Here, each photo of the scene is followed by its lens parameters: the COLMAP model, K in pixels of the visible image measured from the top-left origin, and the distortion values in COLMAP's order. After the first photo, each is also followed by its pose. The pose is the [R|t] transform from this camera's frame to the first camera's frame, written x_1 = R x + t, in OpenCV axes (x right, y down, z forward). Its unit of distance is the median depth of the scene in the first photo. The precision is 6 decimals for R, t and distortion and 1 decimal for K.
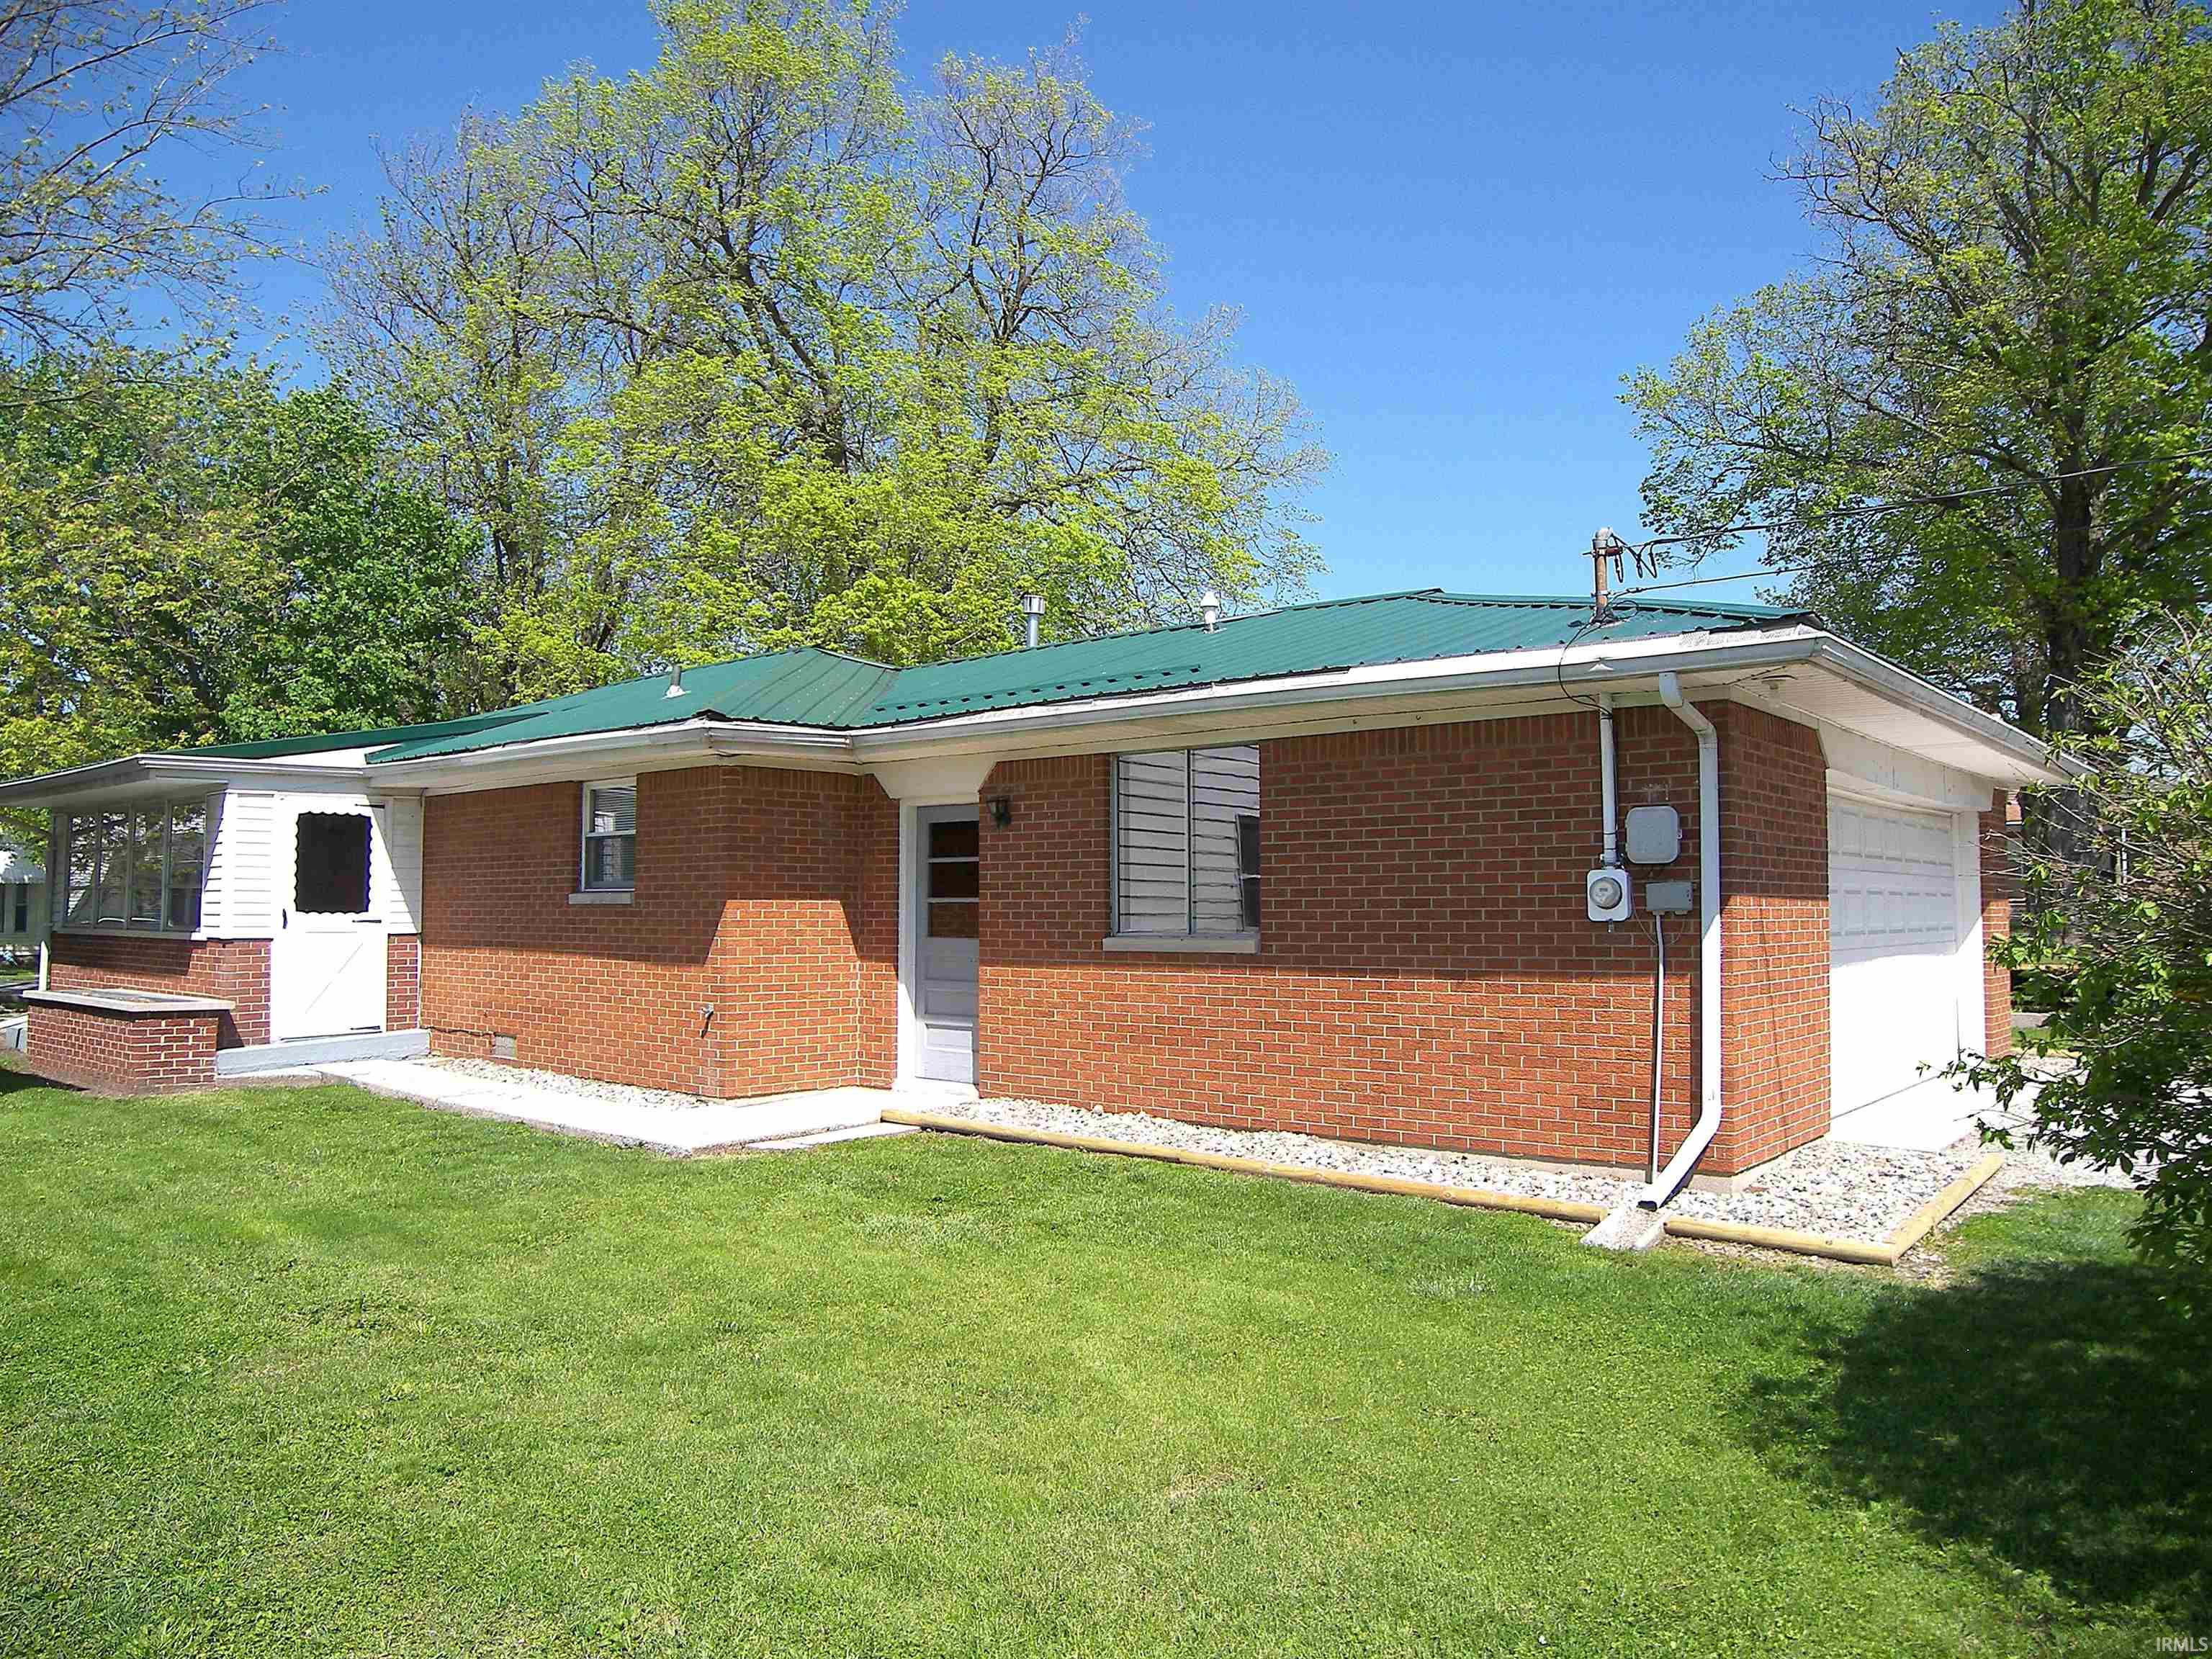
lens RADIAL K [[1584.7, 0, 1106.0], [0, 1584.7, 829.5], [0, 0, 1]] dist [-0.117220, 0.078502]
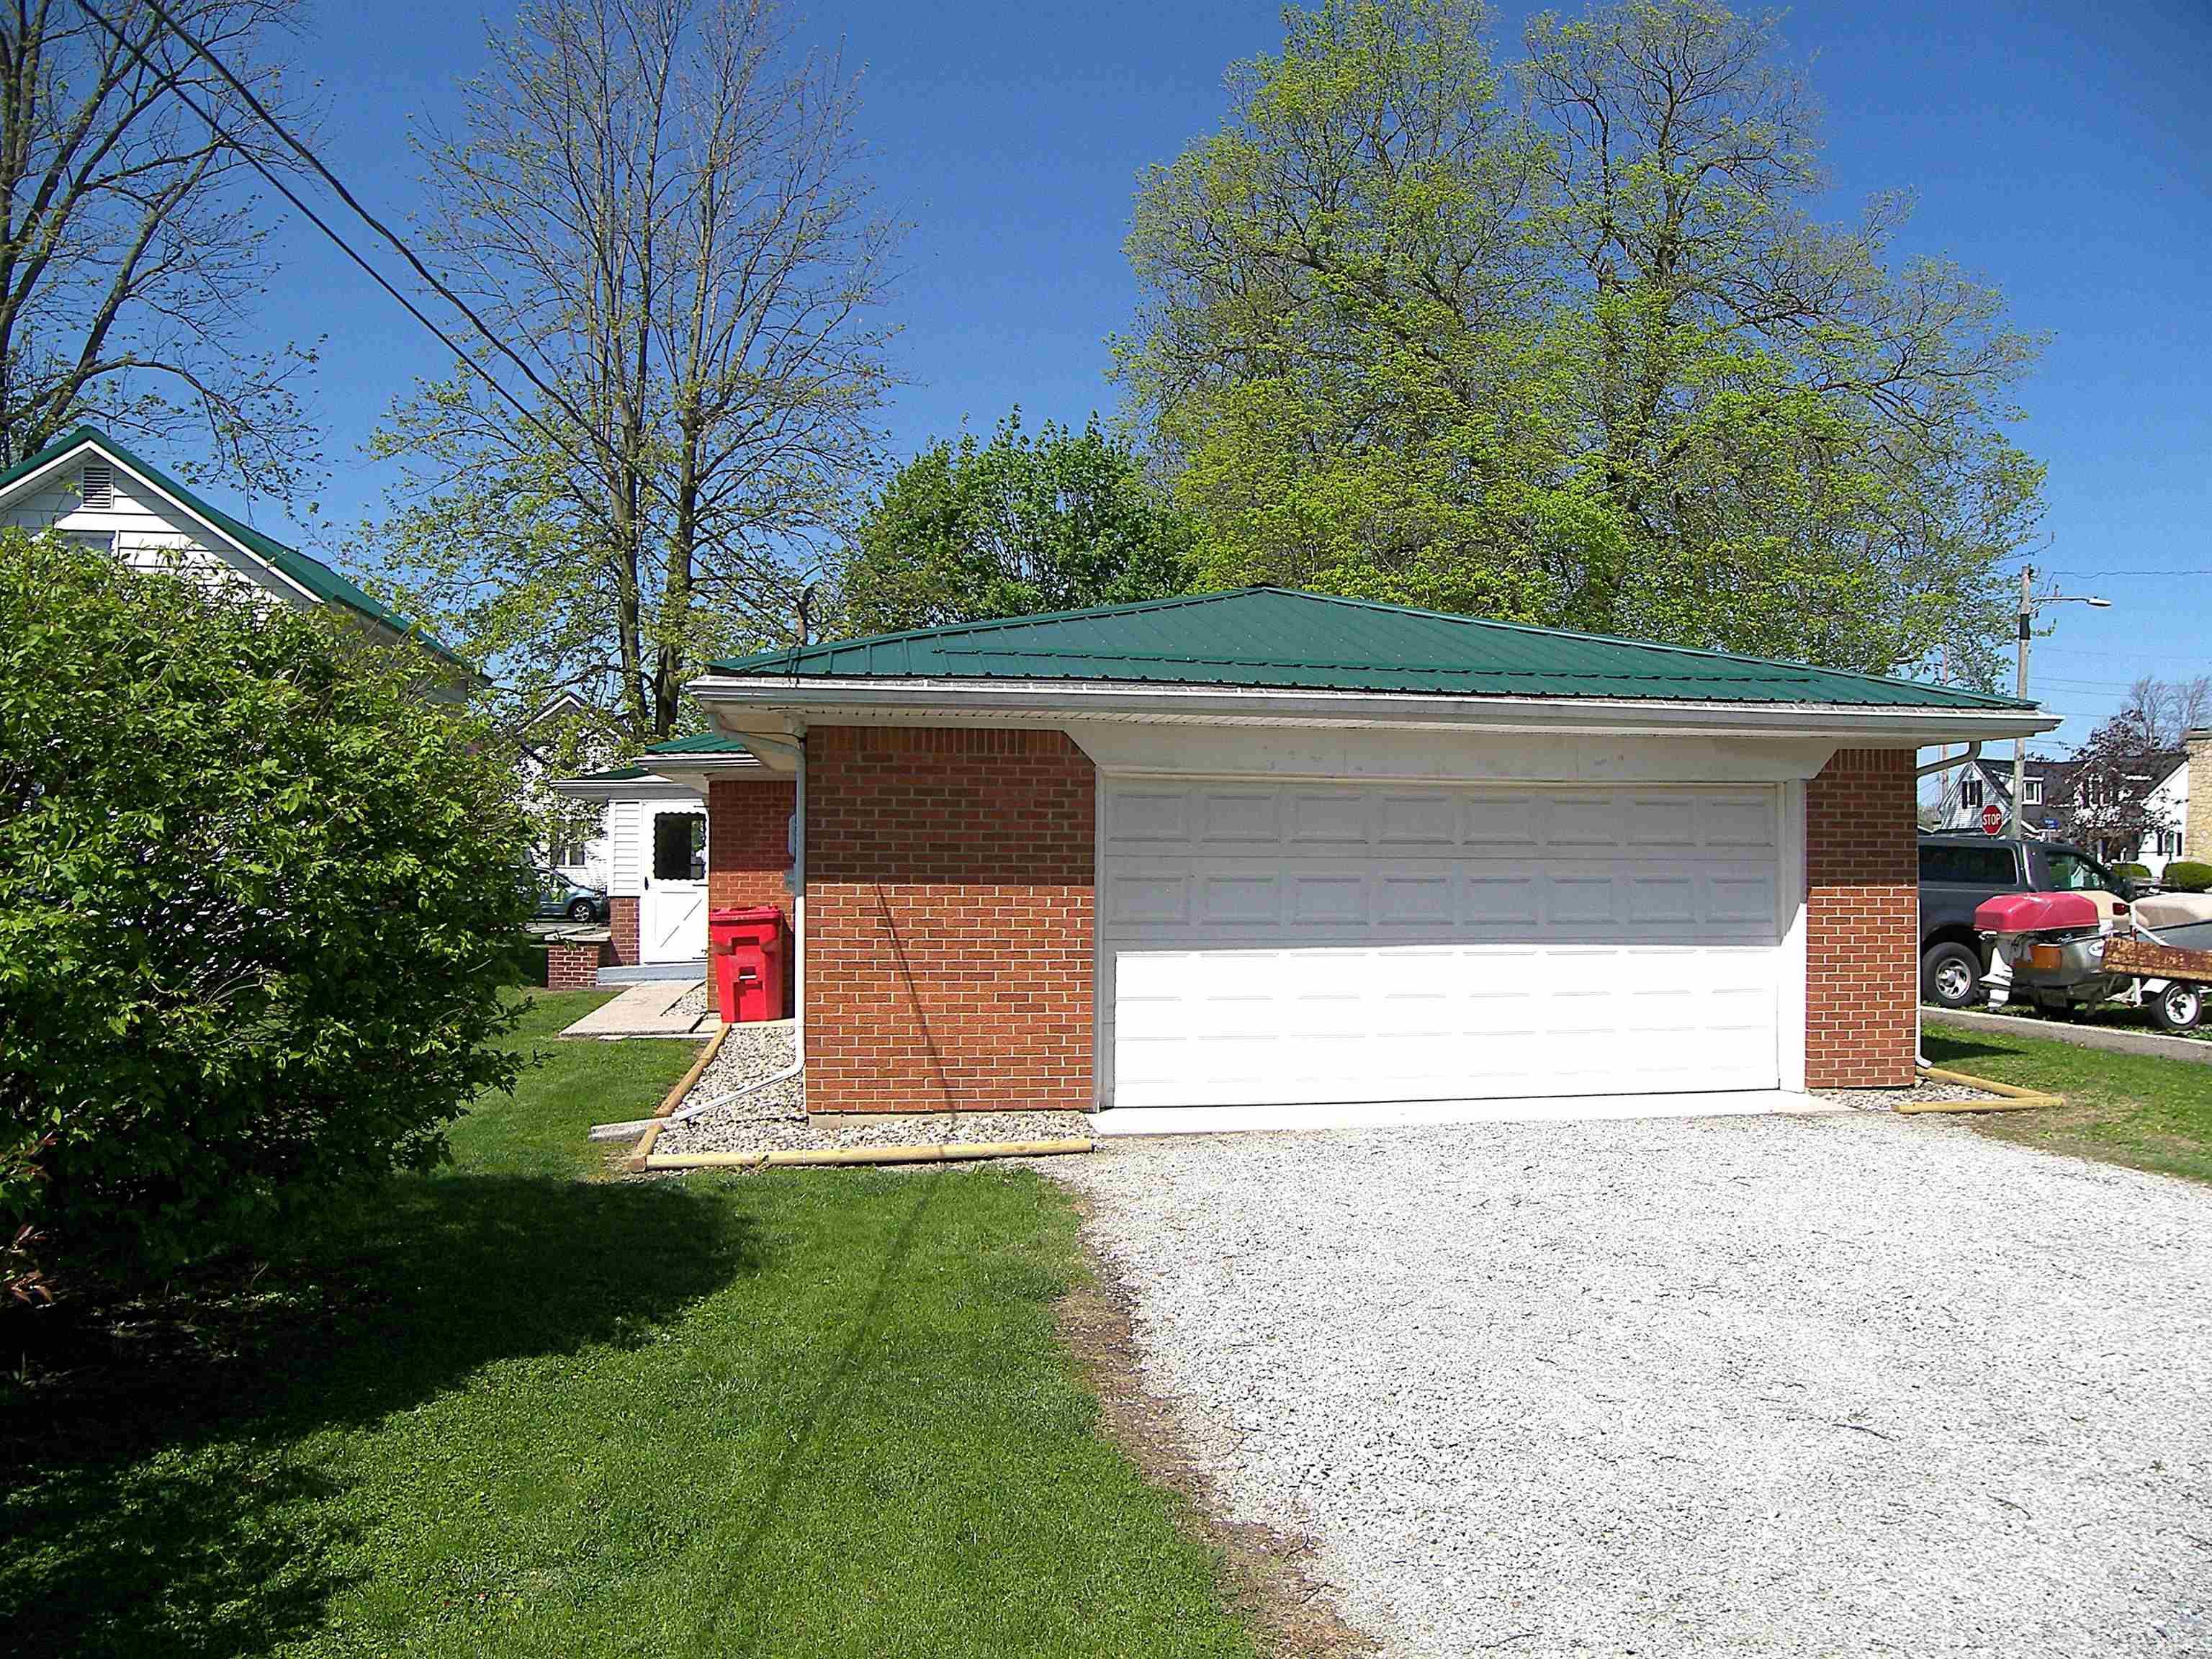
lens RADIAL K [[1584.7, 0, 1106.0], [0, 1584.7, 829.5], [0, 0, 1]] dist [-0.117220, 0.078502]
pose [[0.789305, -0.006207, -0.613970, 0.767808], [0.016901, 0.999790, 0.011621, -0.005221], [0.613769, -0.019549, 0.789244, 0.060459]]
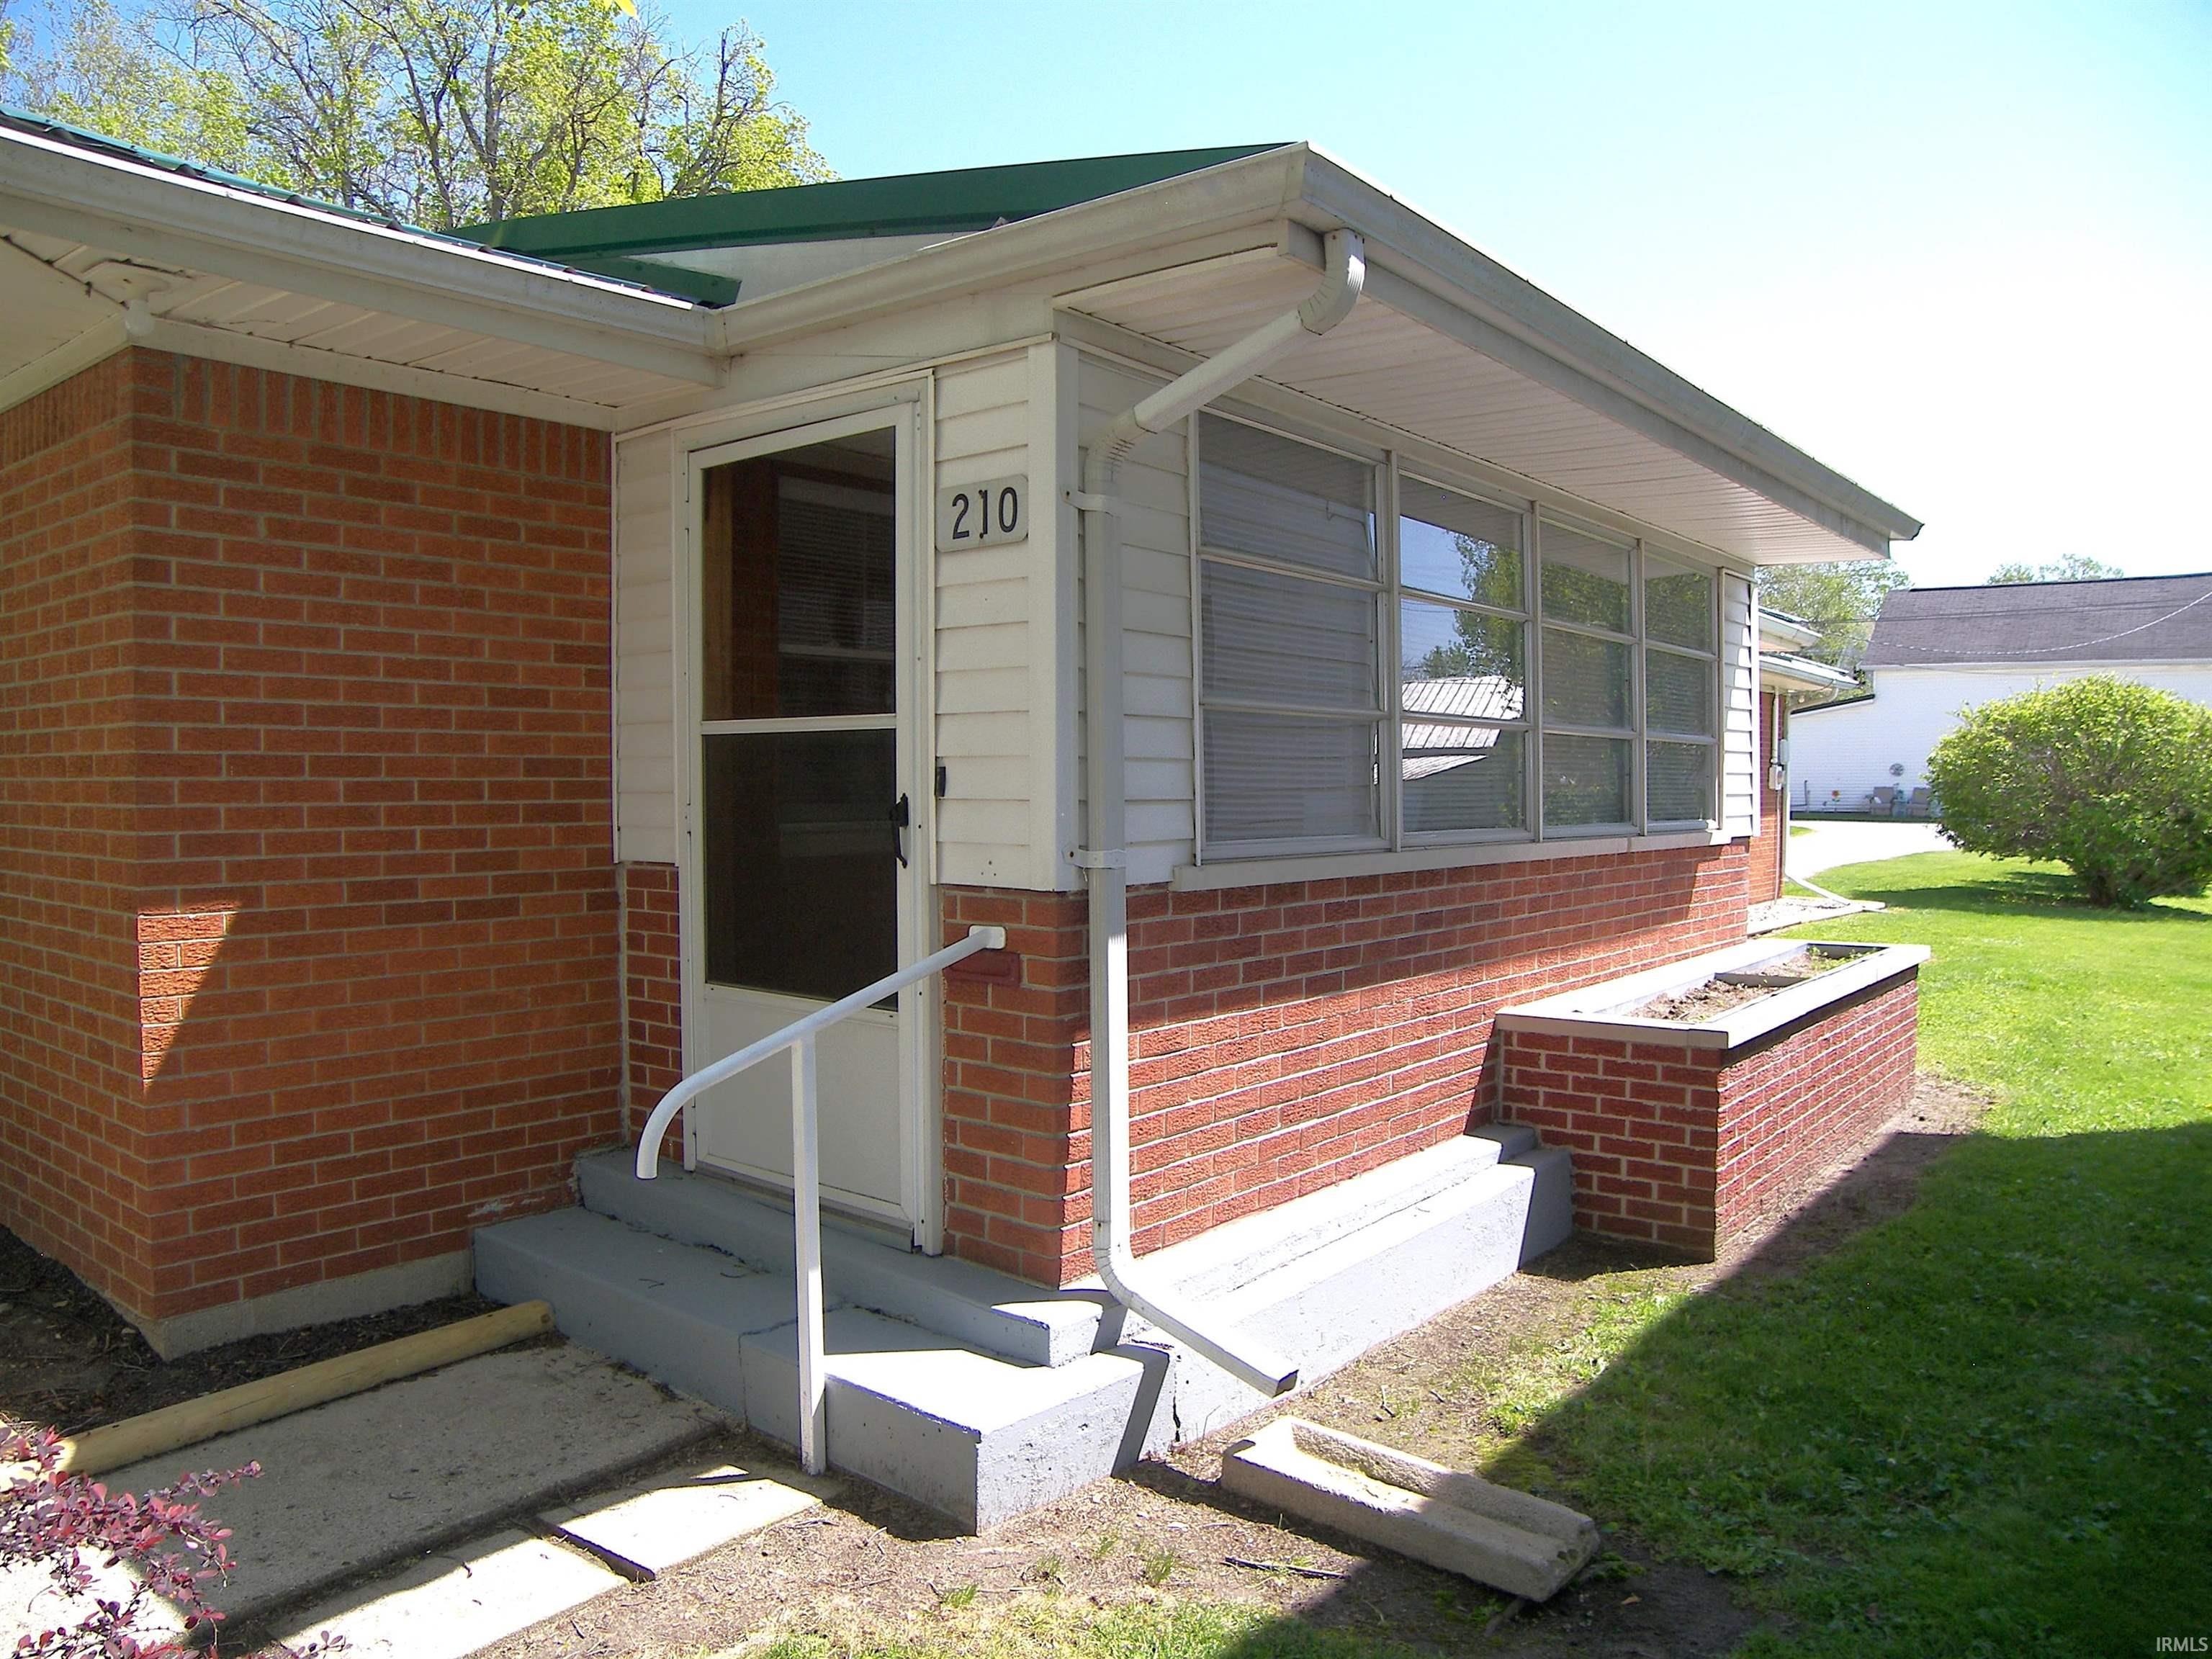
lens RADIAL K [[1584.7, 0, 1106.0], [0, 1584.7, 829.5], [0, 0, 1]] dist [-0.117220, 0.078502]
pose [[-0.041050, -0.033493, 0.998596, -1.074900], [-0.060807, 0.997669, 0.030962, 0.065799], [-0.997305, -0.059451, -0.042991, 1.214439]]
